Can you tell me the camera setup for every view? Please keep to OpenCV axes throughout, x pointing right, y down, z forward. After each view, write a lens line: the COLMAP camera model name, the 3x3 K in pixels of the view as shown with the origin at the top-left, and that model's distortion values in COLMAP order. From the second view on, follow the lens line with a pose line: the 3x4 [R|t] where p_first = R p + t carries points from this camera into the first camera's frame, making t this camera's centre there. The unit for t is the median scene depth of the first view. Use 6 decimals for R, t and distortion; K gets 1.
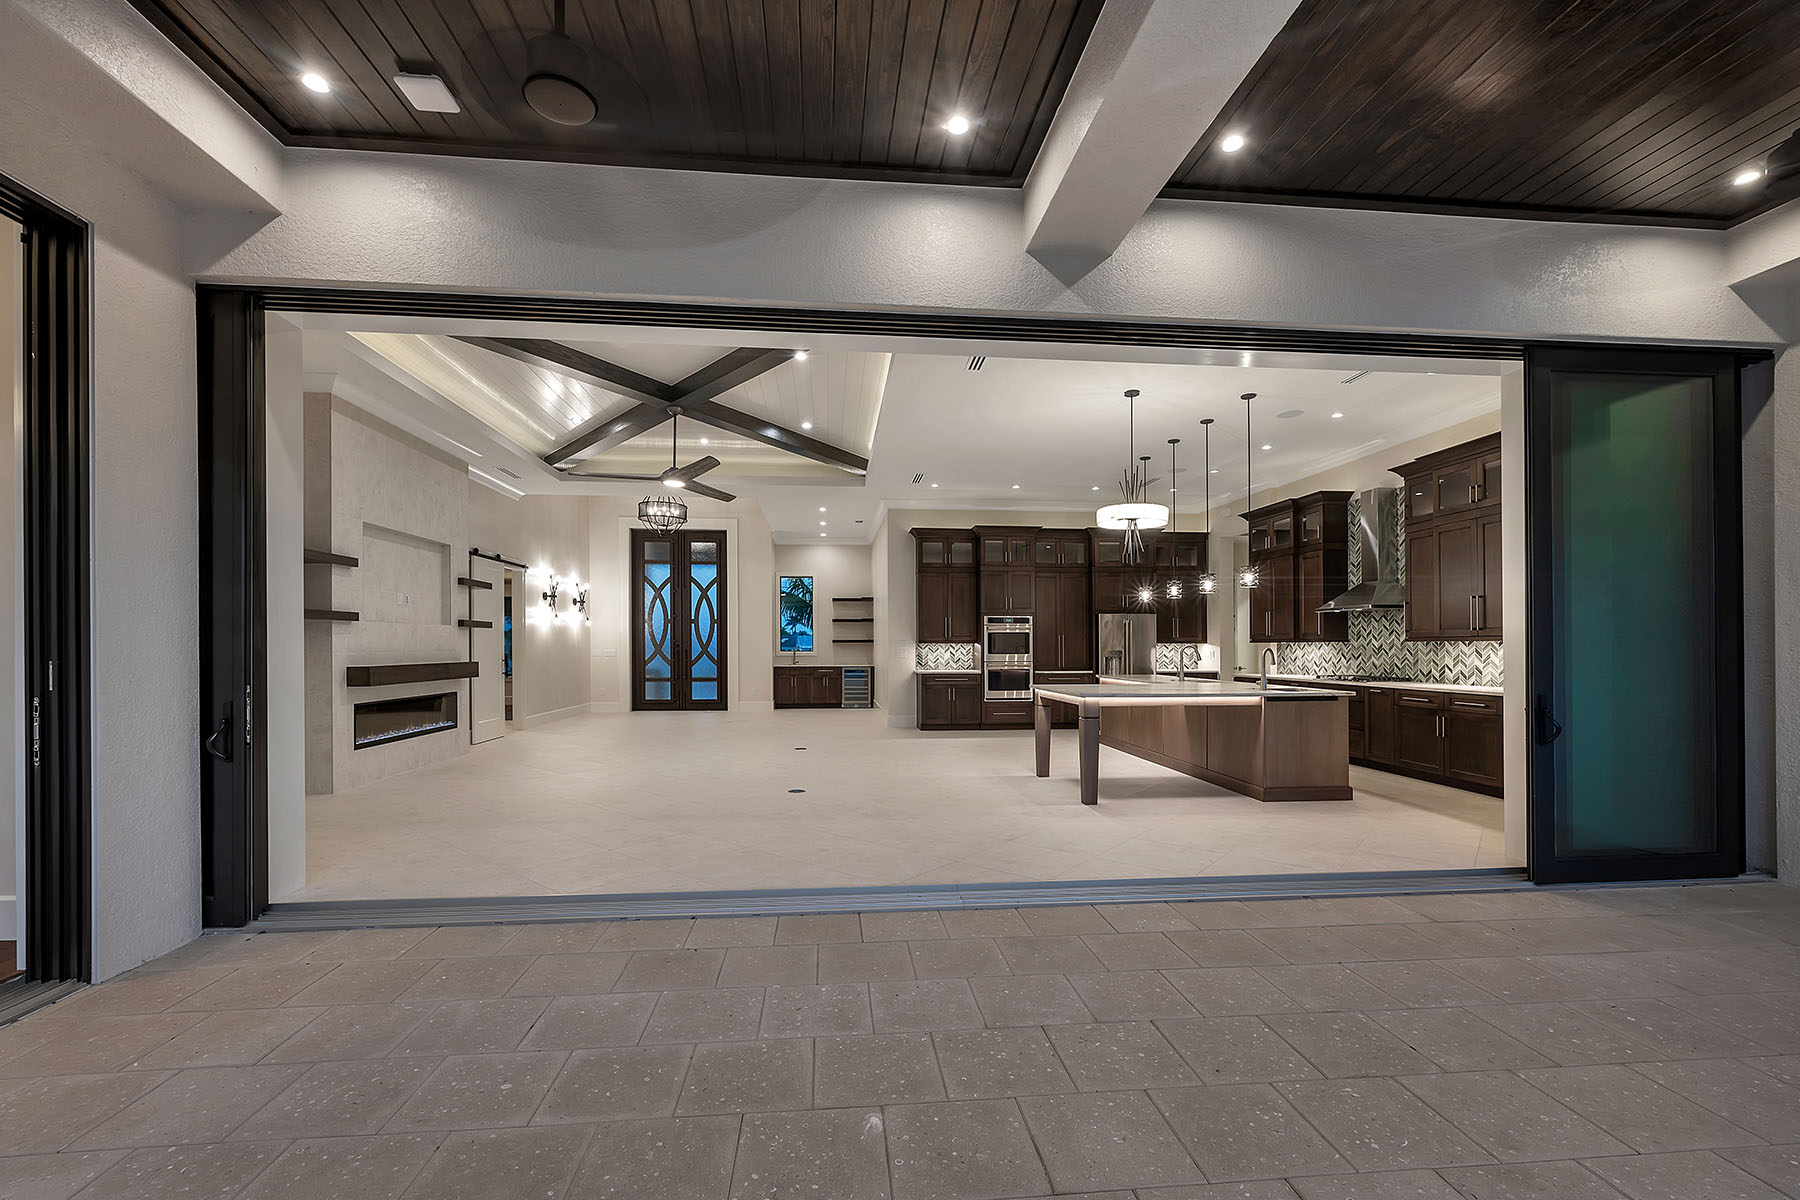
lens RADIAL K [[762.7, 0, 909.5], [0, 762.7, 647.2], [0, 0, 1]] dist [-0.001176, -0.000626]
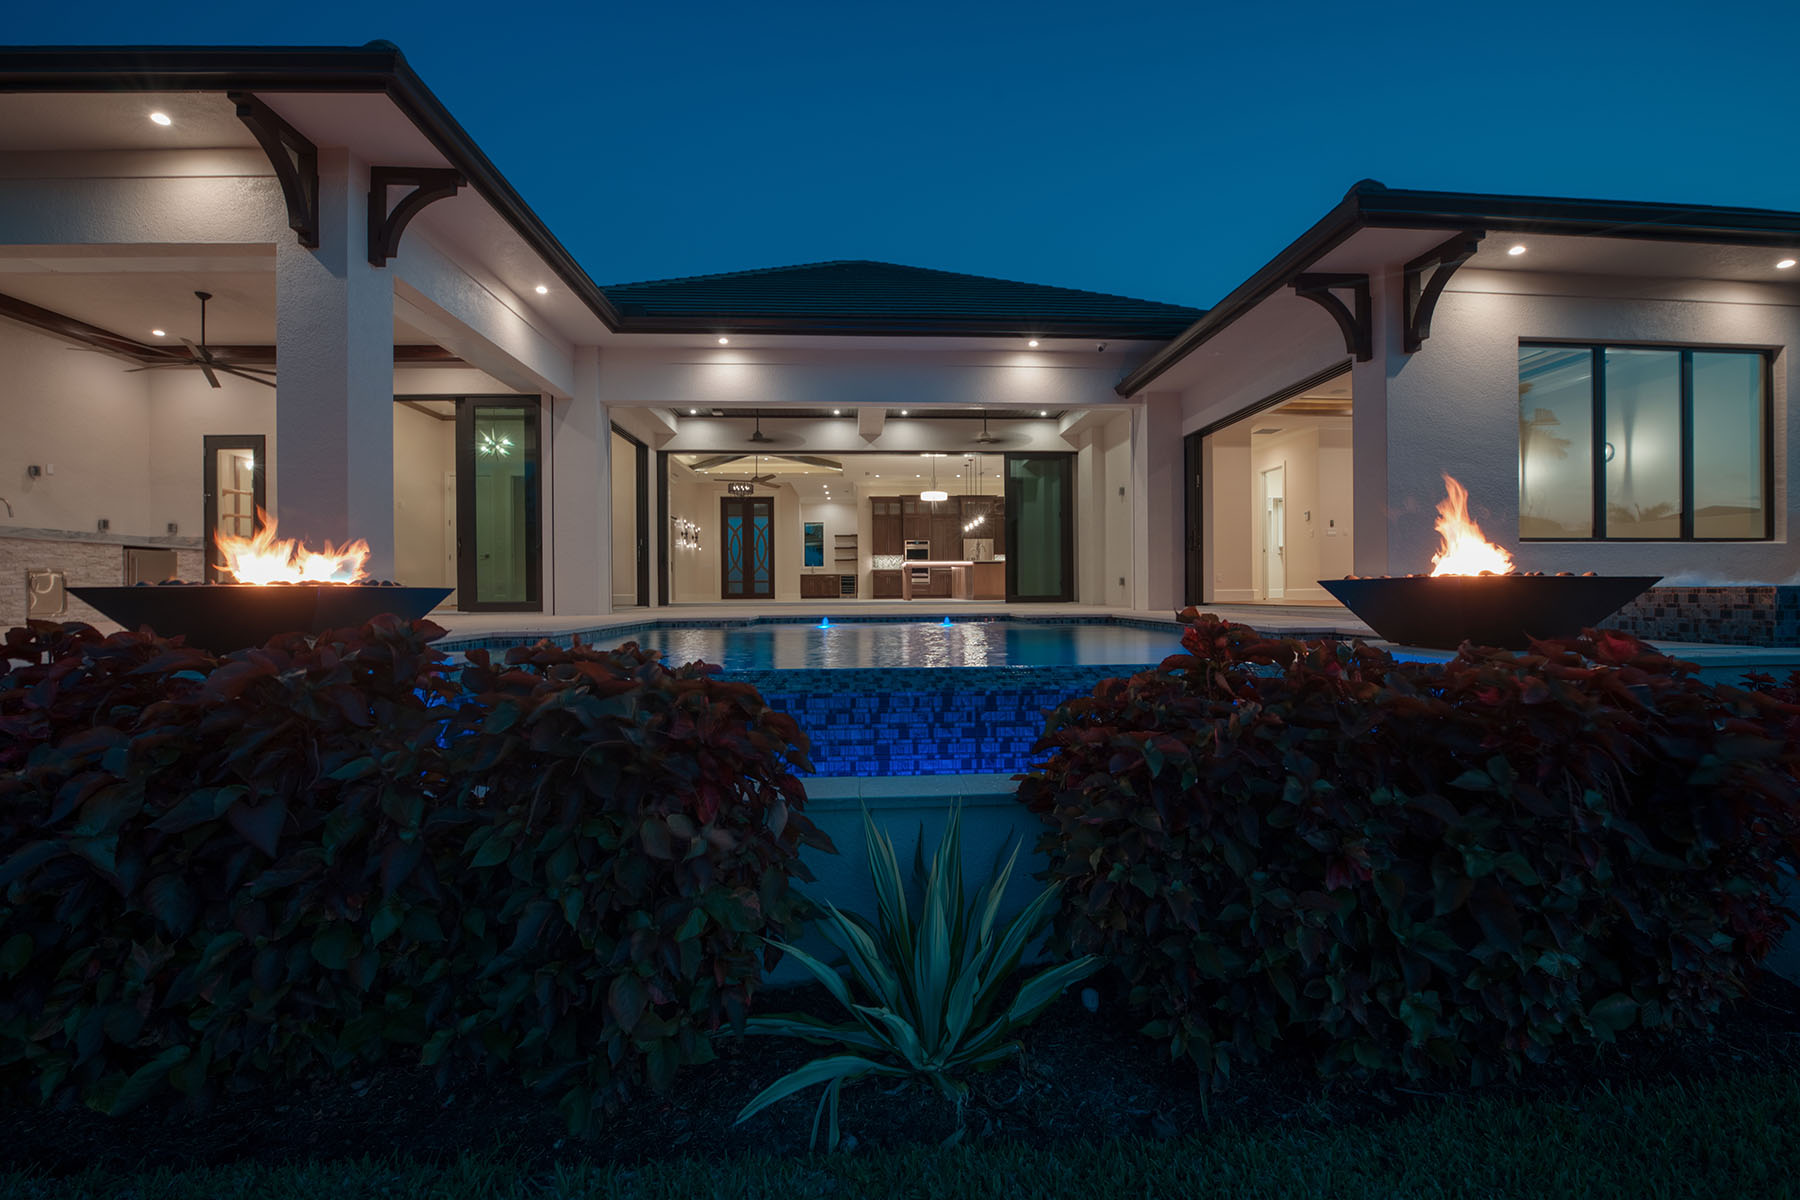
lens RADIAL K [[869.4, 0, 911.9], [0, 869.4, 607.2], [0, 0, 1]] dist [-0.029022, -0.000977]
pose [[0.998186, -0.007559, -0.059736, 0.247119], [0.007562, 0.999971, -0.000170, 0.131363], [0.059735, -0.000282, 0.998214, -1.235454]]
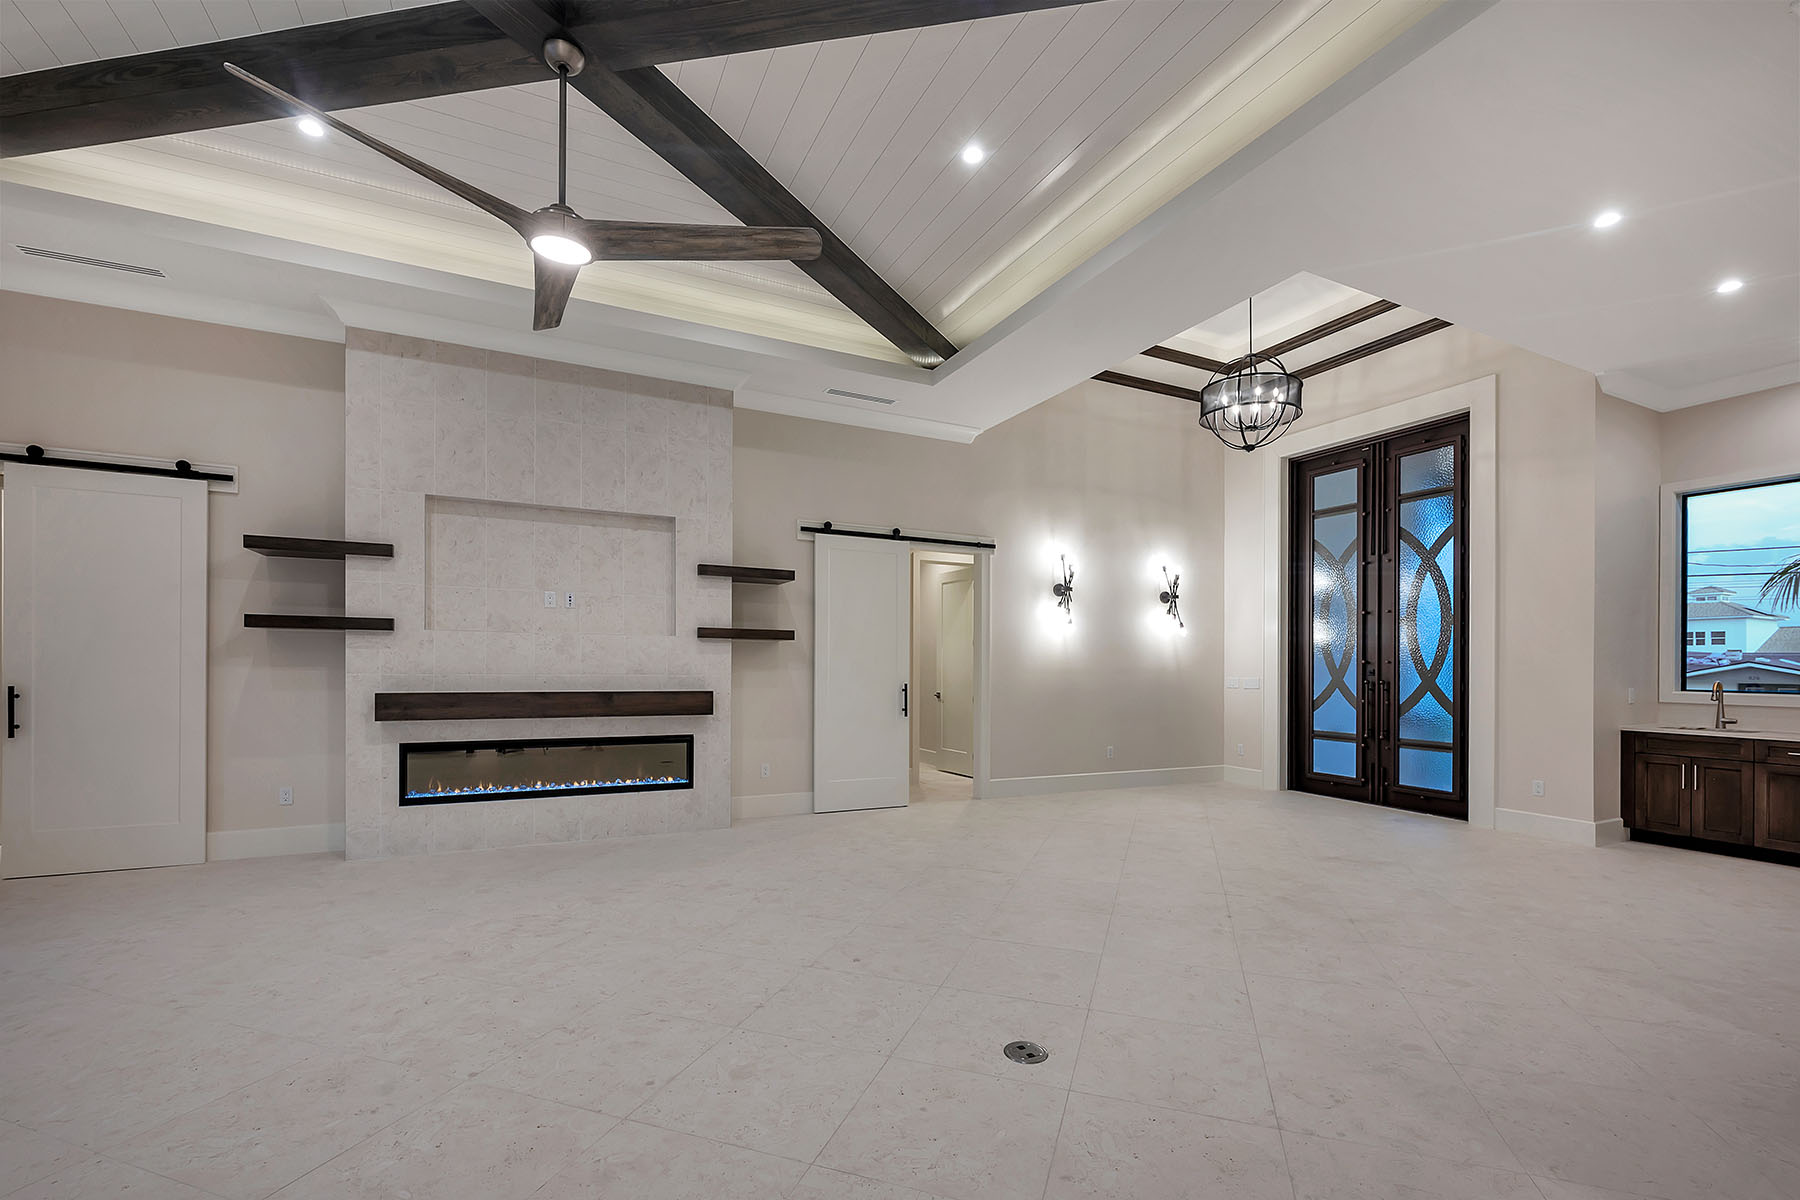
lens RADIAL K [[752.1, 0, 917.2], [0, 752.1, 666.7], [0, 0, 1]] dist [-0.002057, -0.000271]
pose [[0.341164, 0.006728, -0.939980, 0.069430], [-0.011392, 0.999931, 0.003023, -0.004228], [0.939935, 0.009677, 0.341217, 0.692504]]
